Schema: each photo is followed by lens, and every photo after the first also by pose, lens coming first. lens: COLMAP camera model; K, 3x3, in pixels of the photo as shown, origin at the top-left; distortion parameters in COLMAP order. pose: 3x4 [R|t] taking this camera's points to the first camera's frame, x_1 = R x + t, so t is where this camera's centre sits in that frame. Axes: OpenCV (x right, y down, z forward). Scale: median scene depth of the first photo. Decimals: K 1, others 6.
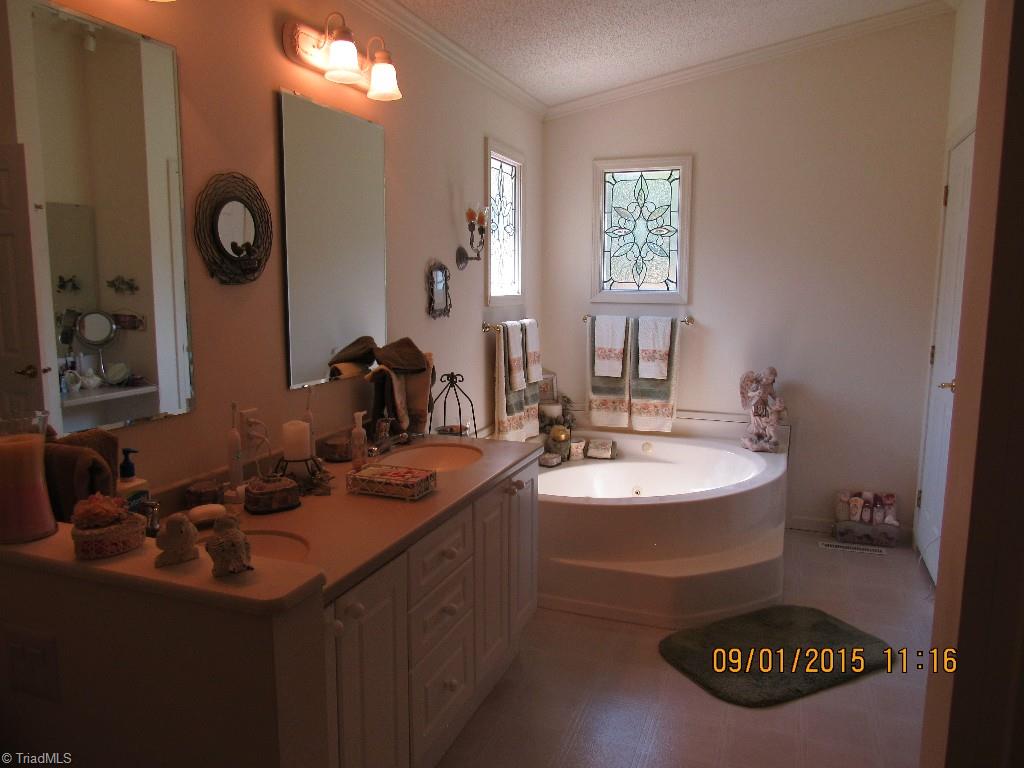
lens RADIAL K [[731.3, 0, 512.0], [0, 731.3, 384.0], [0, 0, 1]] dist [-0.032274, 0.007455]
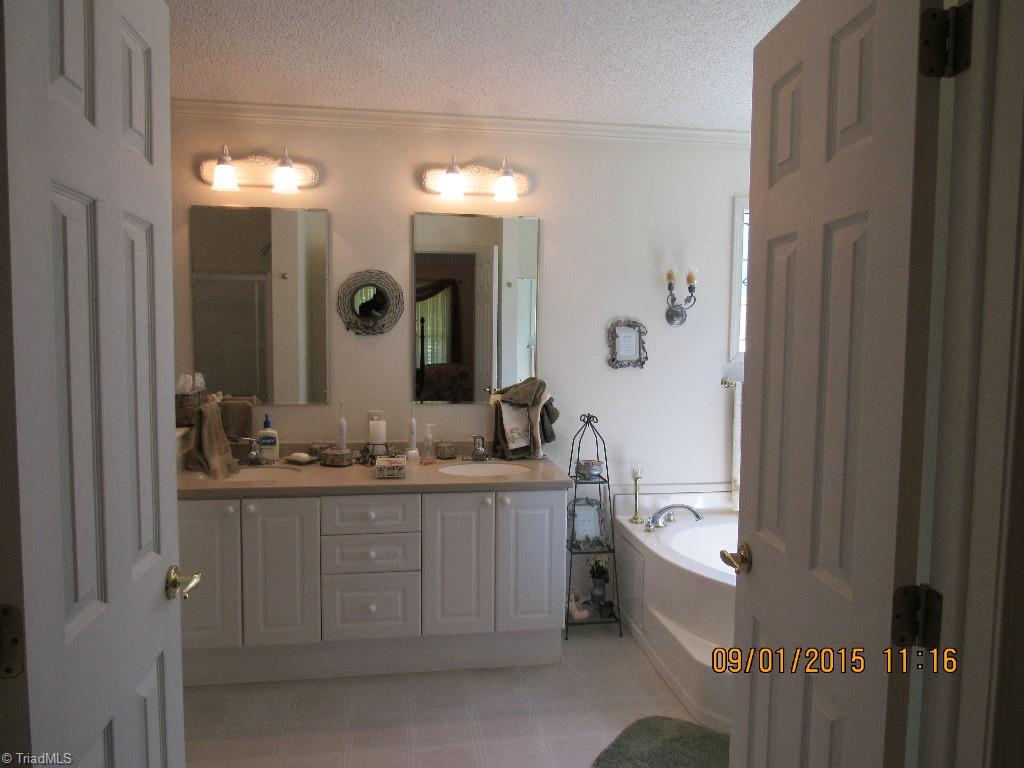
lens RADIAL K [[731.3, 0, 512.0], [0, 731.3, 384.0], [0, 0, 1]] dist [-0.032274, 0.007455]
pose [[0.500015, 0.067097, -0.863413, 0.814278], [-0.132935, 0.991125, 0.000038, -0.044031], [0.855753, 0.114759, 0.504497, 0.286719]]
